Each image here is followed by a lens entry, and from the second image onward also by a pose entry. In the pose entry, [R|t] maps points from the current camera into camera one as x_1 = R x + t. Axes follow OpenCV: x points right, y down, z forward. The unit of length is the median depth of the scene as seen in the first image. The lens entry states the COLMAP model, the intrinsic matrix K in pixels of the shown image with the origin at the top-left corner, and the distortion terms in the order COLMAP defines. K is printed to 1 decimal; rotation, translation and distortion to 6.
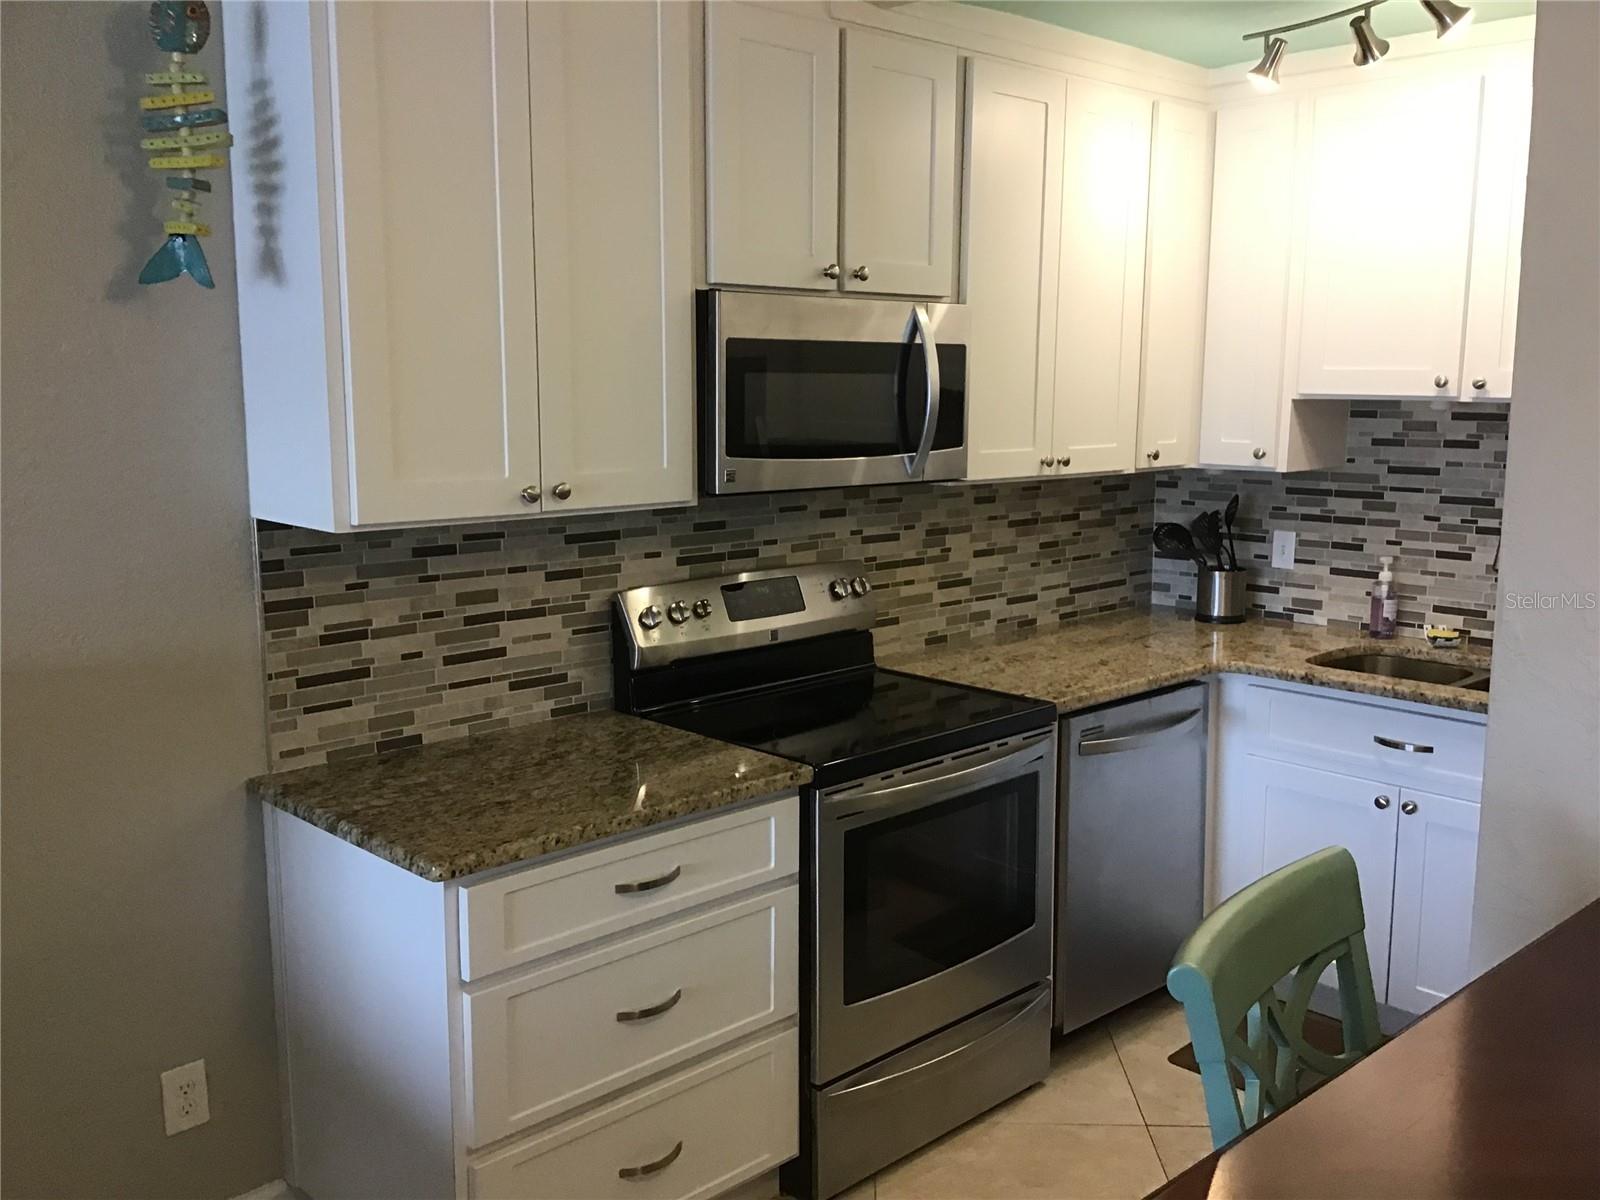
lens RADIAL K [[1435.1, 0, 800.0], [0, 1435.1, 600.0], [0, 0, 1]] dist [0.146263, -0.275630]
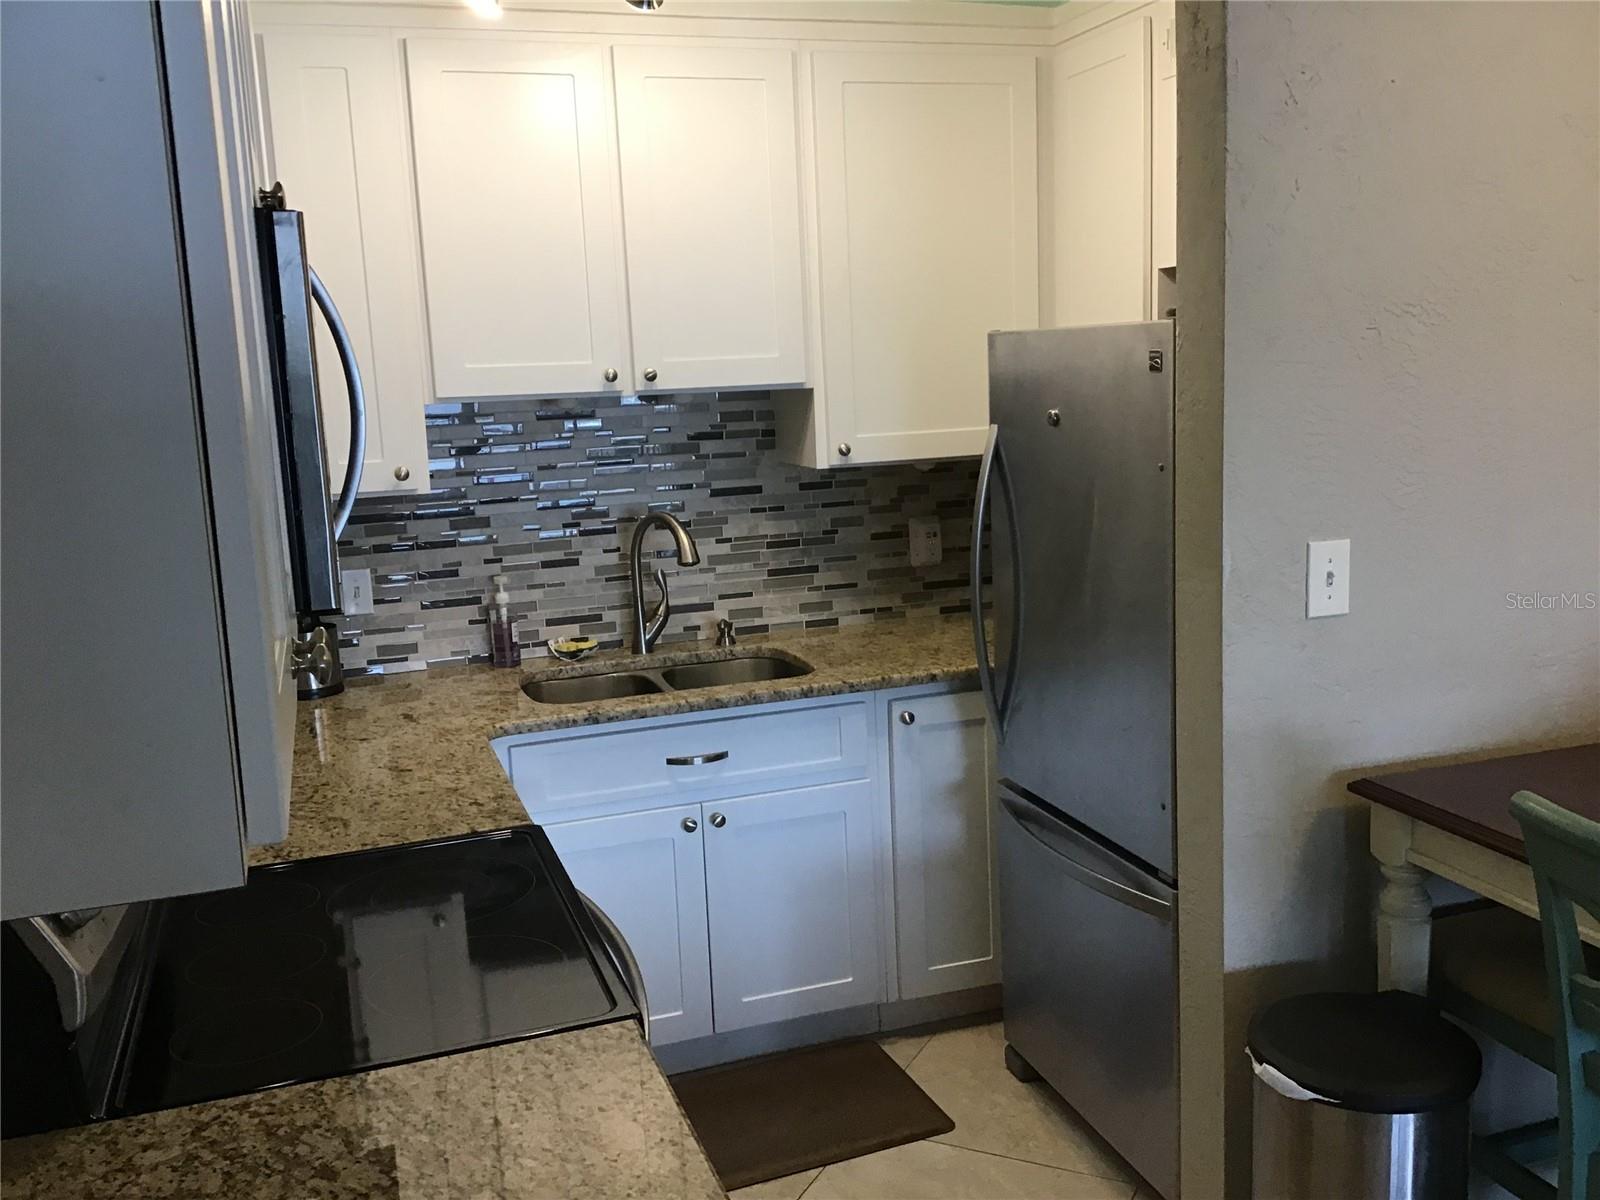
lens RADIAL K [[1451.2, 0, 800.0], [0, 1451.2, 600.0], [0, 0, 1]] dist [0.121867, -0.223628]
pose [[0.417723, -0.170435, 0.892446, -0.325250], [0.189145, 0.977041, 0.098059, -0.068812], [-0.888668, 0.127840, 0.440370, 0.442886]]
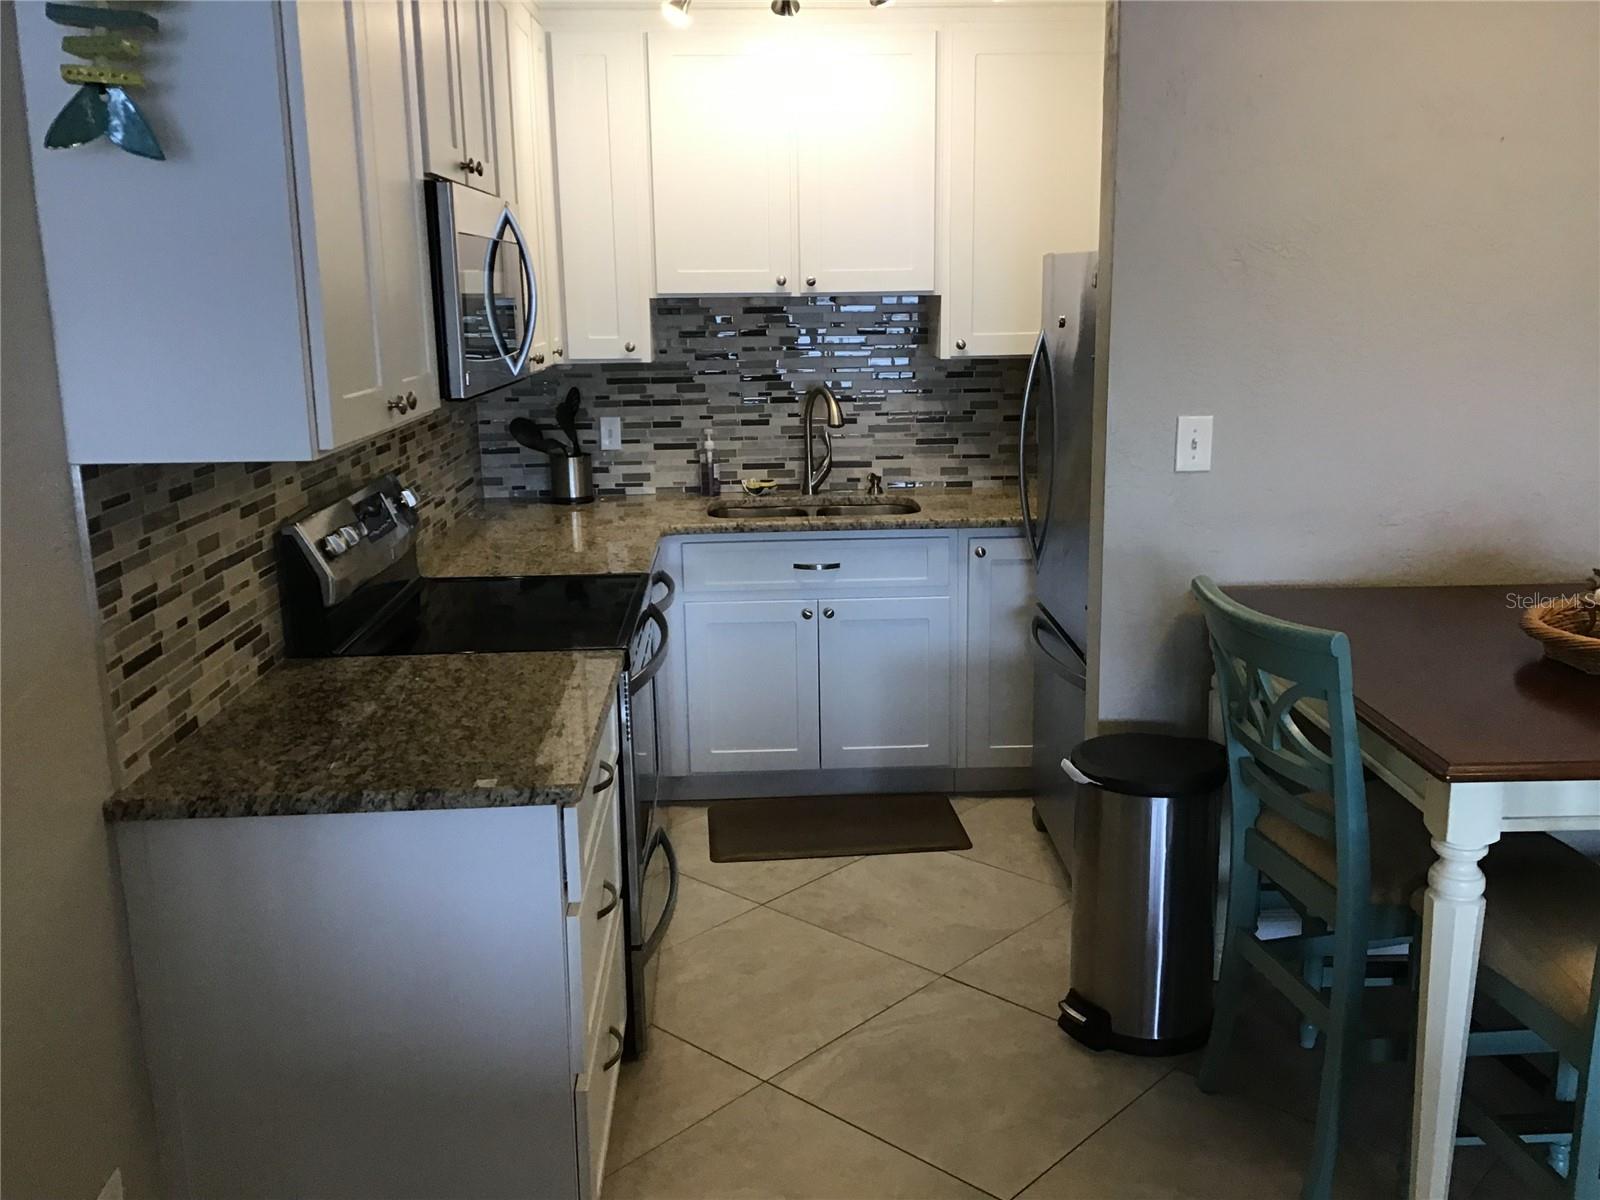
lens RADIAL K [[1435.1, 0, 800.0], [0, 1435.1, 600.0], [0, 0, 1]] dist [0.146263, -0.275630]
pose [[0.659548, -0.174218, 0.731194, -0.455721], [0.135063, 0.984404, 0.112720, -0.014065], [-0.739428, 0.024413, 0.672792, 0.134733]]
